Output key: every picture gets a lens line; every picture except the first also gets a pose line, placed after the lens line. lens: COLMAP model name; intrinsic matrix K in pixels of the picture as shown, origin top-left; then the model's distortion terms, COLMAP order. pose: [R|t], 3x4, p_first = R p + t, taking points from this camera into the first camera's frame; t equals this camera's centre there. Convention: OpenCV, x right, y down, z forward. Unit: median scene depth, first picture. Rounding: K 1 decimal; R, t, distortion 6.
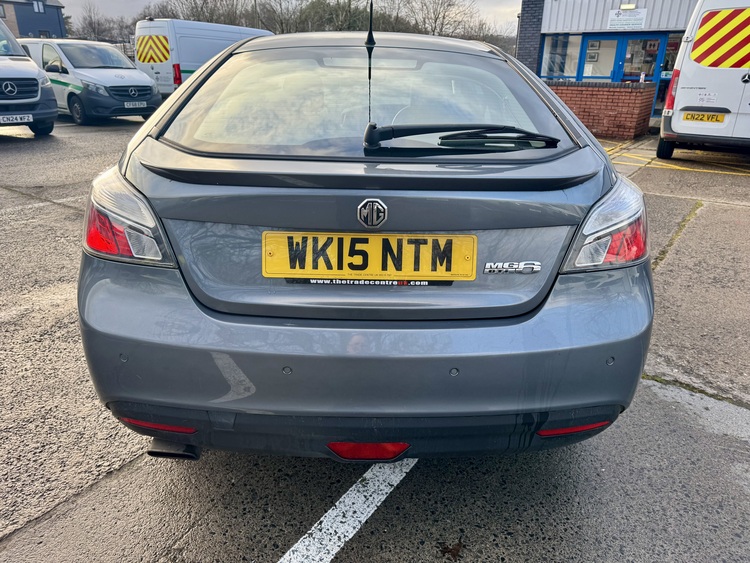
lens RADIAL K [[520.2, 0, 376.5], [0, 520.2, 282.6], [0, 0, 1]] dist [0.001526, -0.001501]
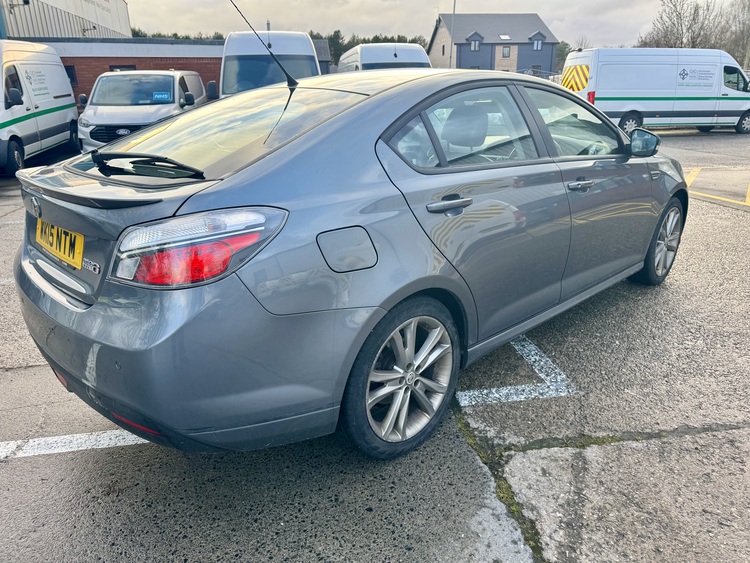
lens RADIAL K [[520.2, 0, 373.8], [0, 520.2, 277.1], [0, 0, 1]] dist [0.001526, -0.001501]
pose [[0.711500, 0.211396, -0.670134, 1.602786], [-0.247759, 0.967899, 0.042275, -0.225670], [0.657558, 0.135953, 0.741036, 0.522717]]
